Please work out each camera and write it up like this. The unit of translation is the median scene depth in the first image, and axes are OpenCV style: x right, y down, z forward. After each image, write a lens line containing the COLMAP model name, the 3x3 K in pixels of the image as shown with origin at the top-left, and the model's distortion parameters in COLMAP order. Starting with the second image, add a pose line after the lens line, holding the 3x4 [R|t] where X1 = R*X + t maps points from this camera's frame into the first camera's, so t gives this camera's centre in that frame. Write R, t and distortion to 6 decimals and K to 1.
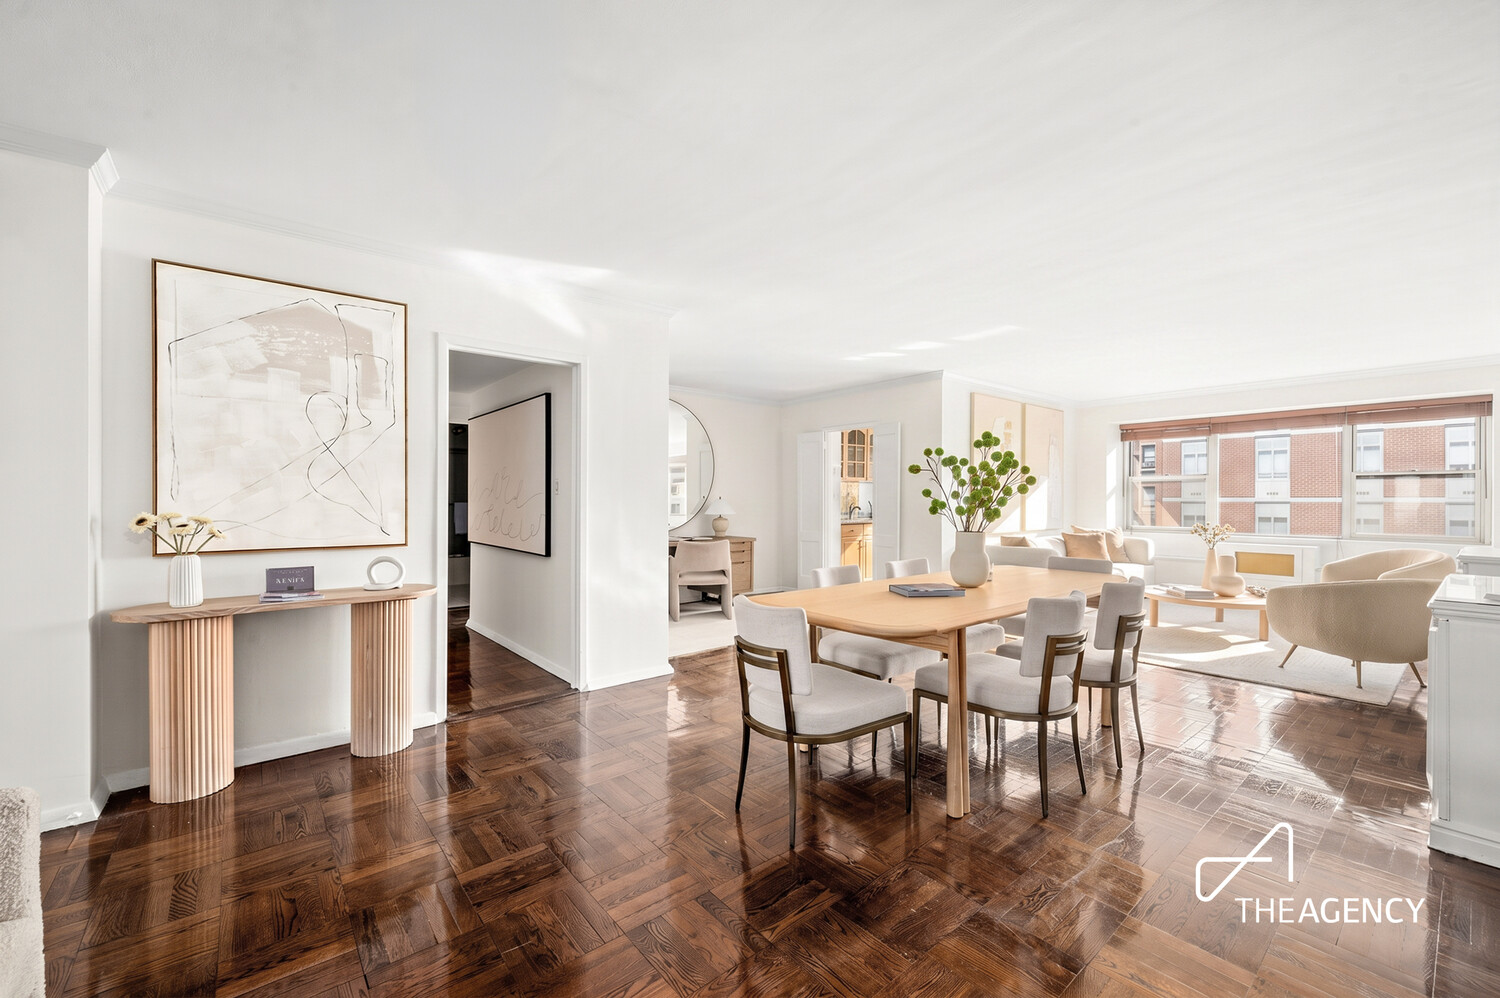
lens RADIAL K [[608.8, 0, 748.3], [0, 608.8, 505.2], [0, 0, 1]] dist [-0.001553, -0.000048]
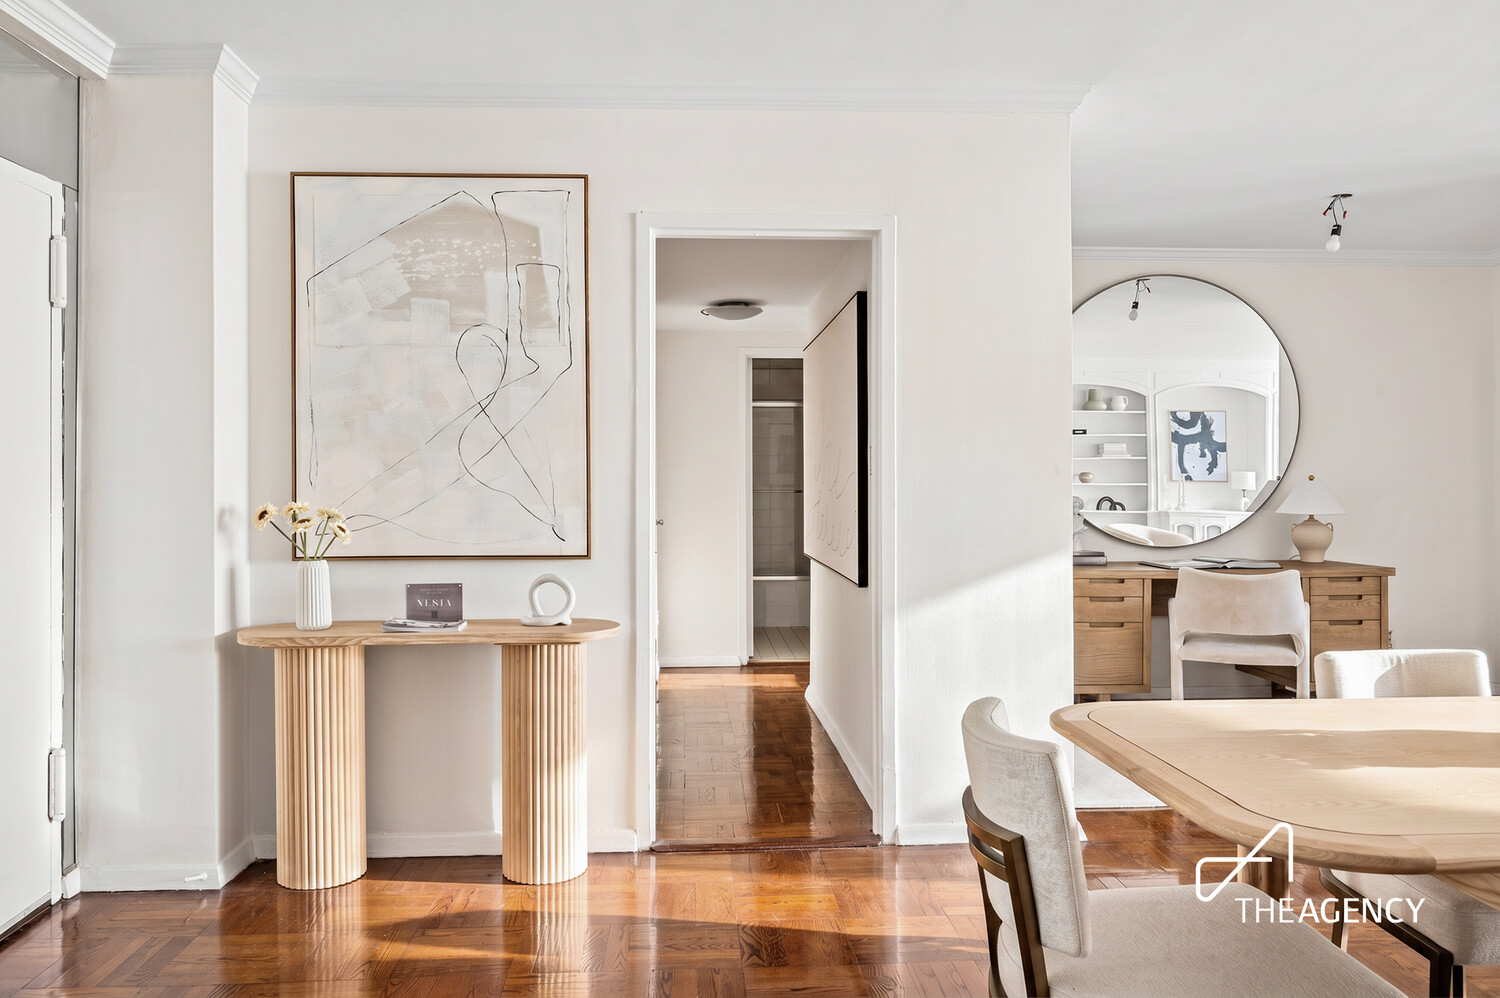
lens RADIAL K [[1093.5, 0, 749.2], [0, 1093.5, 492.5], [0, 0, 1]] dist [-0.001607, 0.003266]
pose [[0.800278, -0.002467, -0.599624, 0.276466], [0.000826, 0.999995, -0.003012, 0.002510], [0.599628, 0.001915, 0.800277, 0.216376]]
